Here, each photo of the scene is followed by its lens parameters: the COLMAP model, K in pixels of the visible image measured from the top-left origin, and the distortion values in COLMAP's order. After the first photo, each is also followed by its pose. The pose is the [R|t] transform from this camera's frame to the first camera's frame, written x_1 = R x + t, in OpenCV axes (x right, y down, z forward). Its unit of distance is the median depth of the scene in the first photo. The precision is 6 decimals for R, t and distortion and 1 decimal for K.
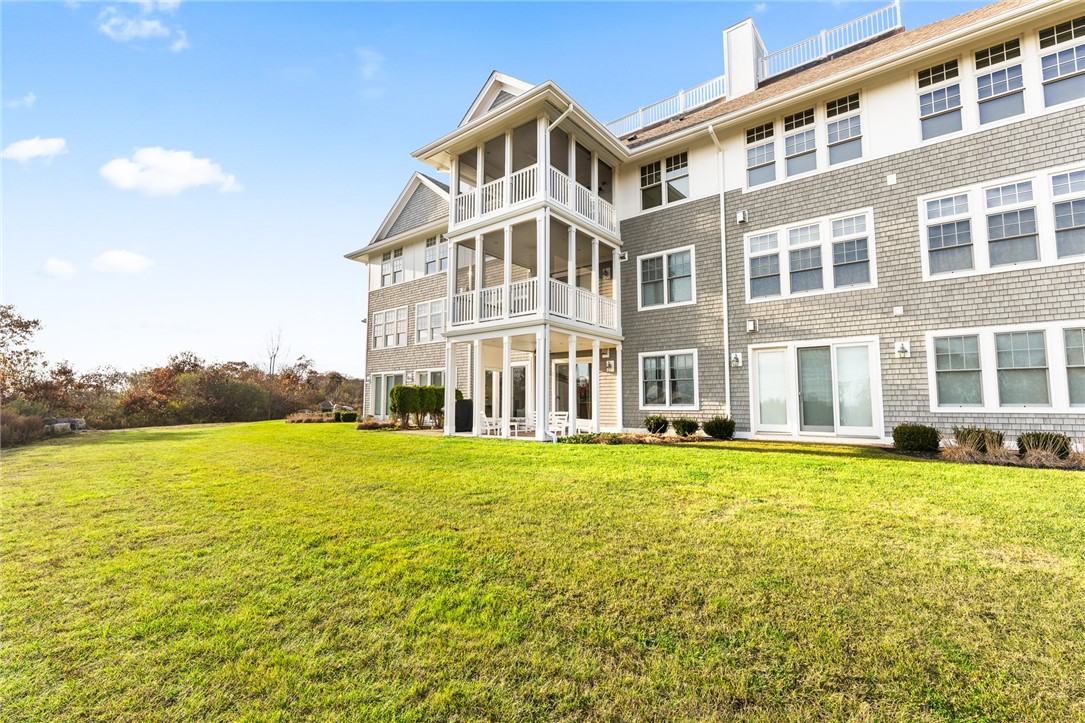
lens RADIAL K [[467.7, 0, 542.5], [0, 467.7, 361.5], [0, 0, 1]] dist [-0.000576, -0.000158]
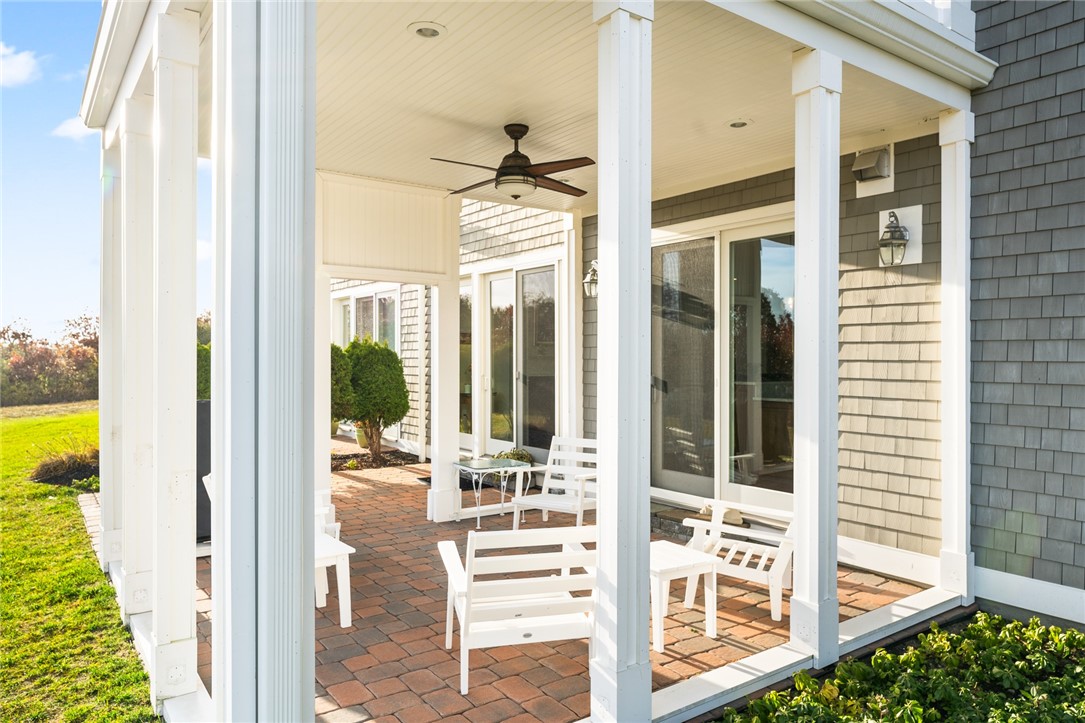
lens RADIAL K [[728.6, 0, 542.5], [0, 728.6, 361.5], [0, 0, 1]] dist [0.002336, 0.001698]
pose [[0.963337, 0.002723, -0.268279, 0.082709], [0.023326, 0.995312, 0.093861, 0.029379], [0.267277, -0.096678, 0.958758, 0.660043]]
